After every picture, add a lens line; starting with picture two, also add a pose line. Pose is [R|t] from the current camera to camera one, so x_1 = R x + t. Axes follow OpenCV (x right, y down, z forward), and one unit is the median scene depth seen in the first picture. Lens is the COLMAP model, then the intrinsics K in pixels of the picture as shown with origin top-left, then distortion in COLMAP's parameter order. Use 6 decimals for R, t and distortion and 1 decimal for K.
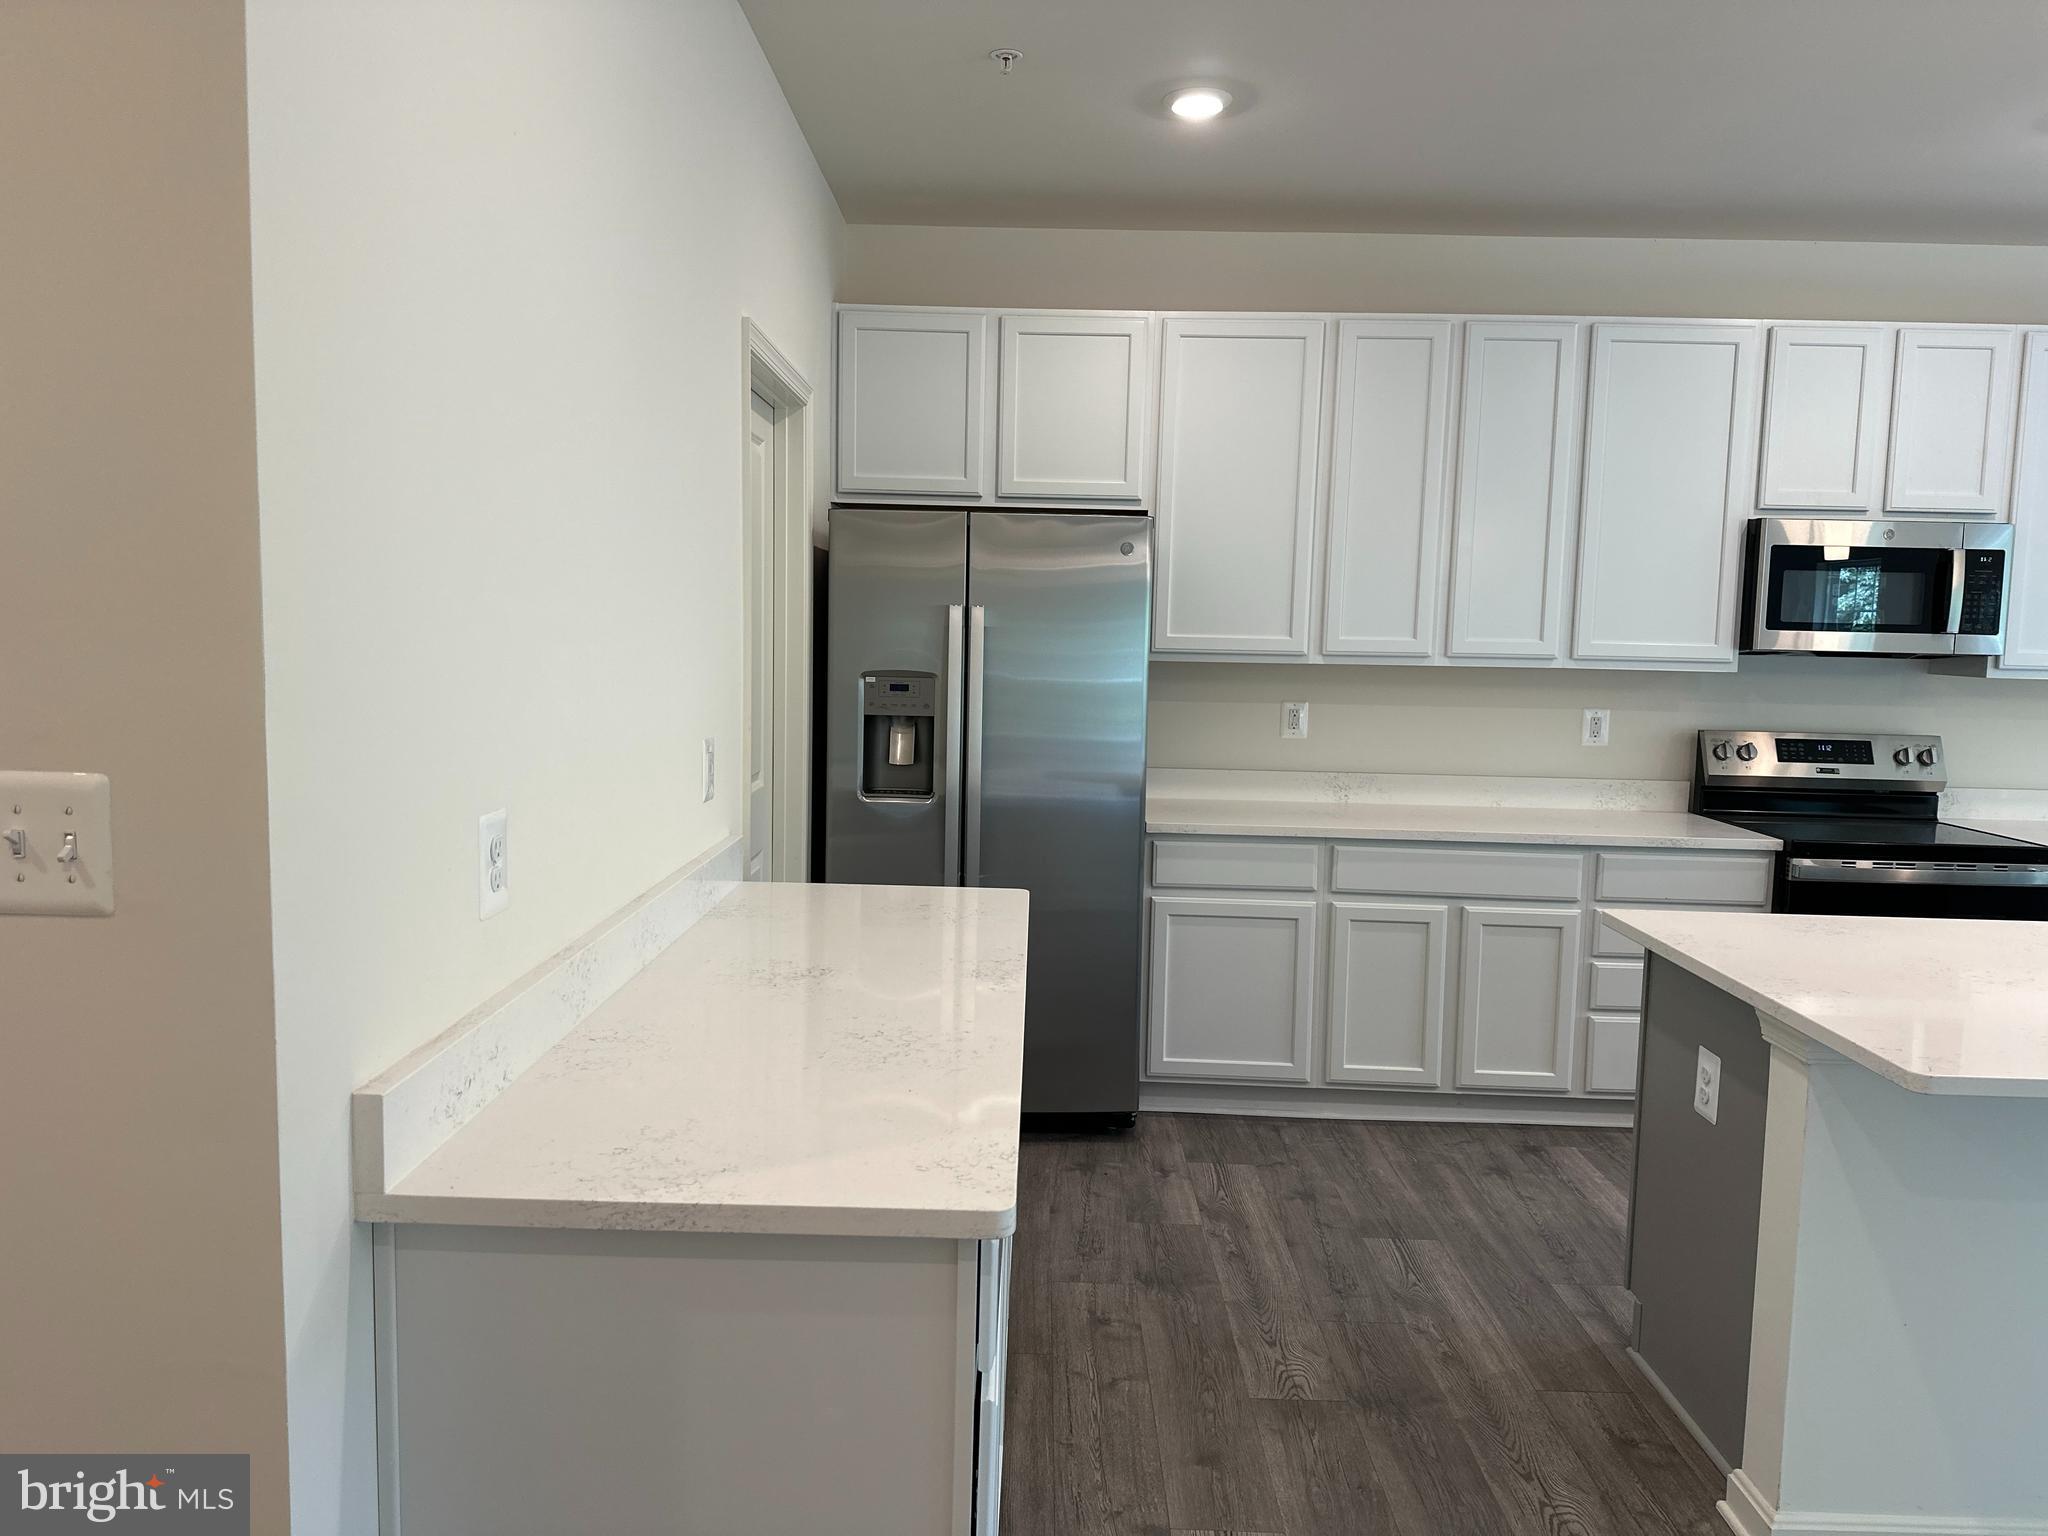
lens RADIAL K [[1449.6, 0, 1024.0], [0, 1449.6, 768.0], [0, 0, 1]] dist [0.088914, -0.093282]
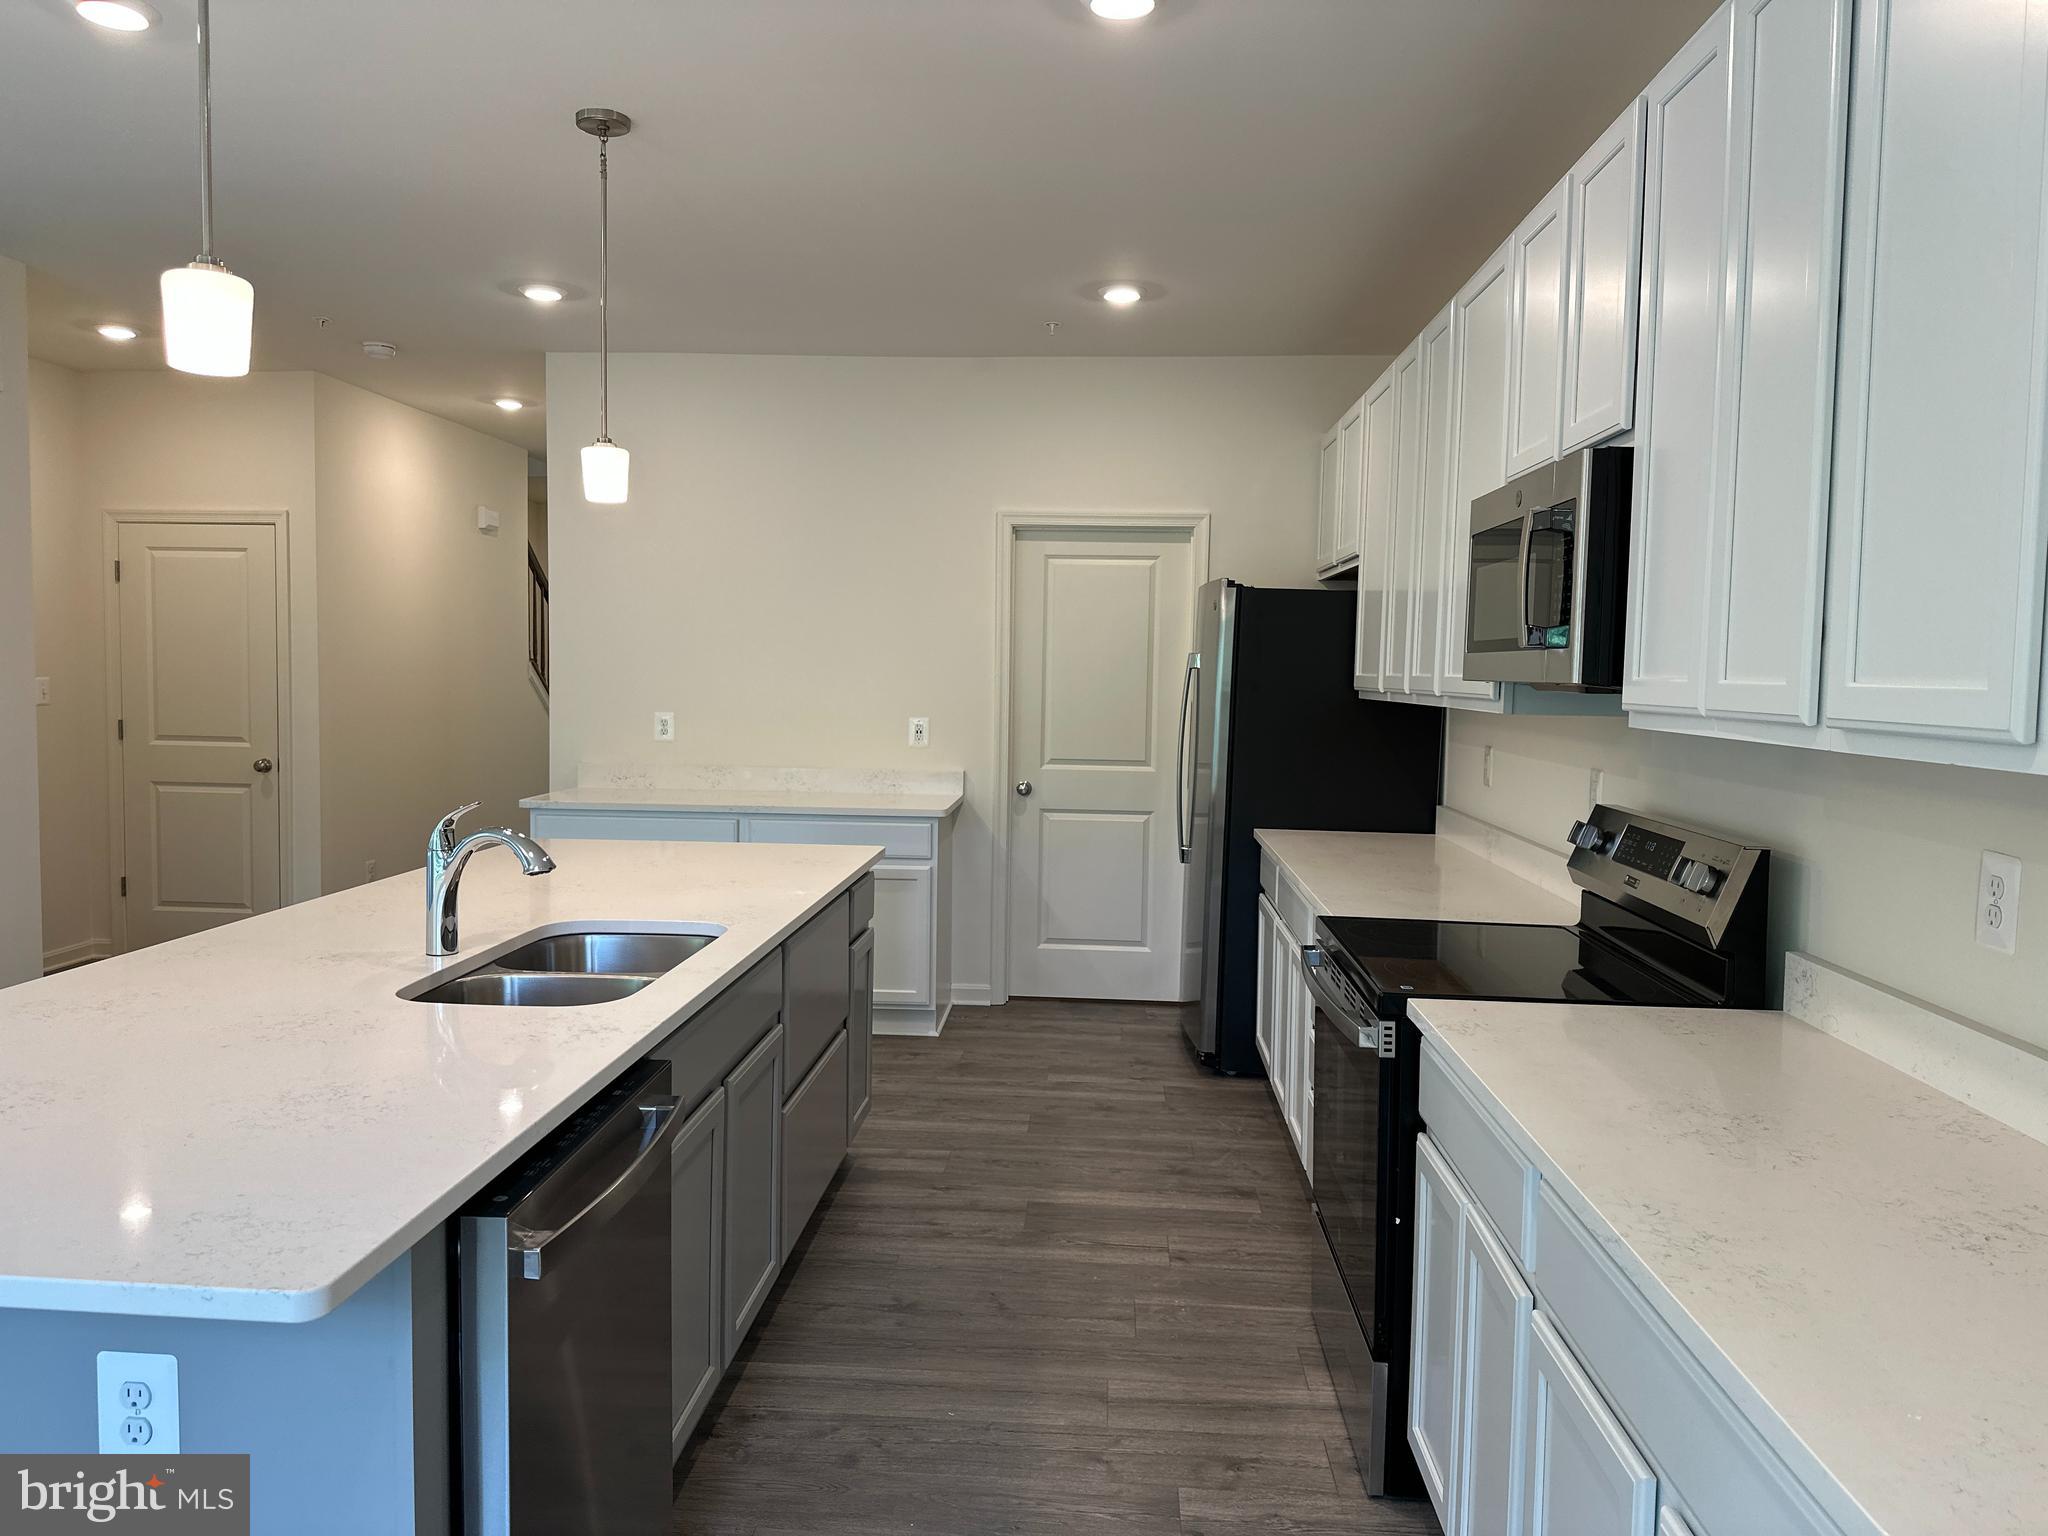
lens RADIAL K [[1426.0, 0, 1006.8], [0, 1426.0, 752.7], [0, 0, 1]] dist [0.176055, -0.350420]
pose [[-0.063129, 0.032724, -0.997469, 1.317994], [-0.125612, 0.991254, 0.040470, -0.047343], [0.990069, 0.127849, -0.058466, 0.877672]]
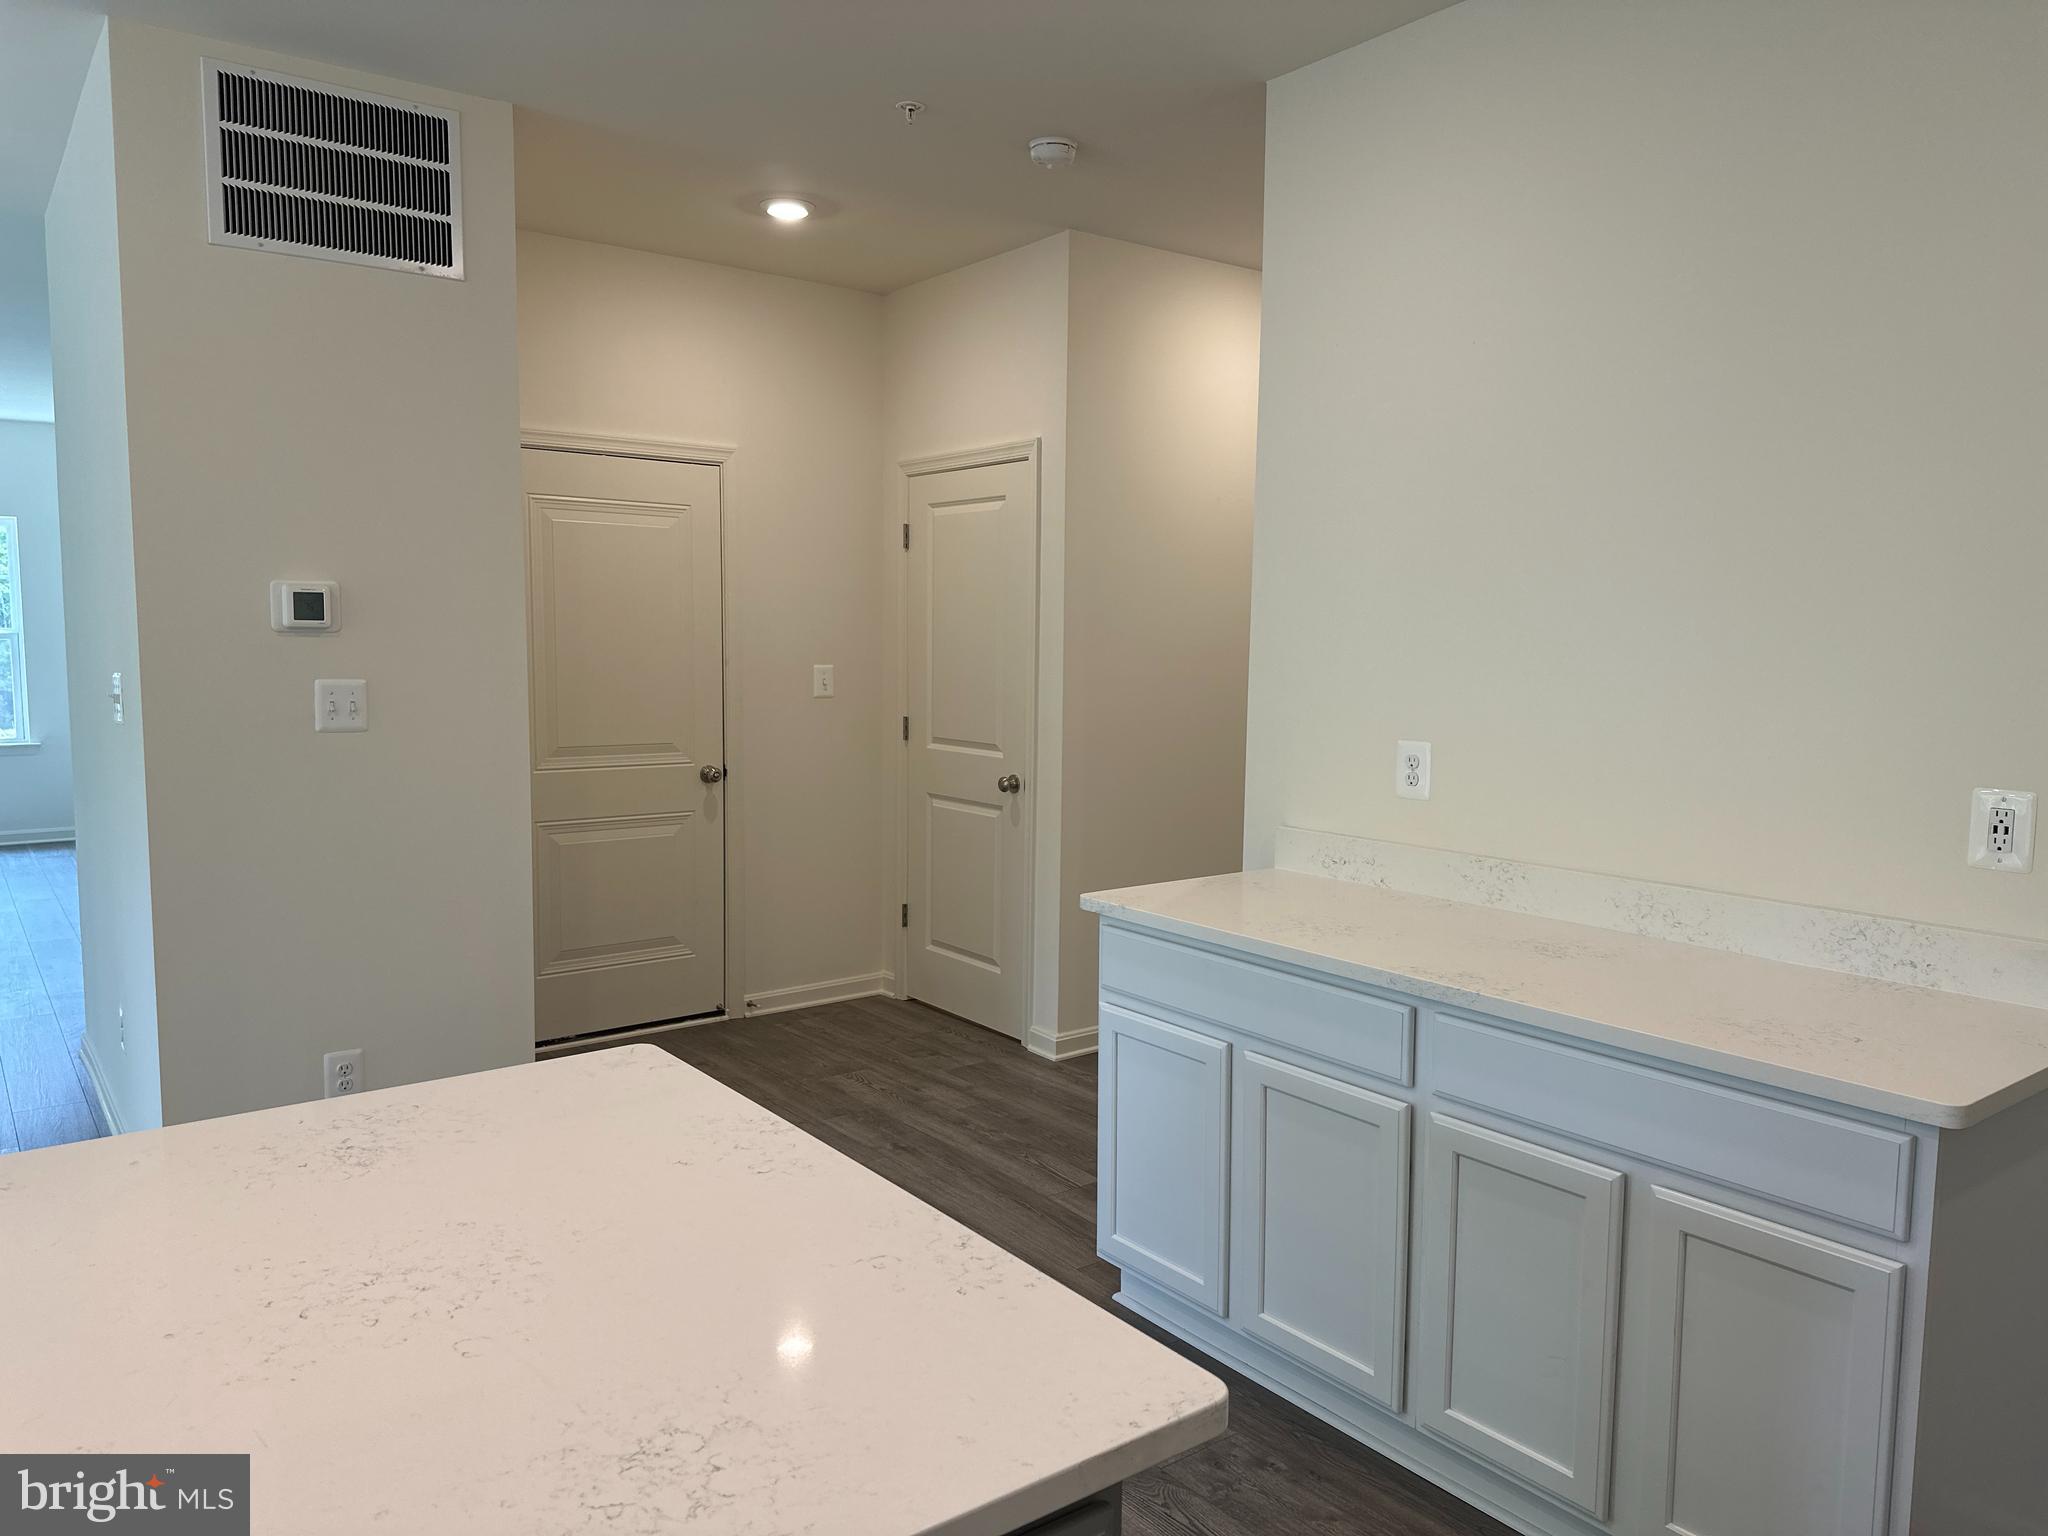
lens RADIAL K [[1428.6, 0, 1003.8], [0, 1428.6, 773.9], [0, 0, 1]] dist [0.070222, -0.071569]
pose [[-0.794359, 0.027825, -0.606811, 0.481545], [-0.095201, 0.980903, 0.169604, -0.074919], [0.599942, 0.192496, -0.776540, 0.893543]]
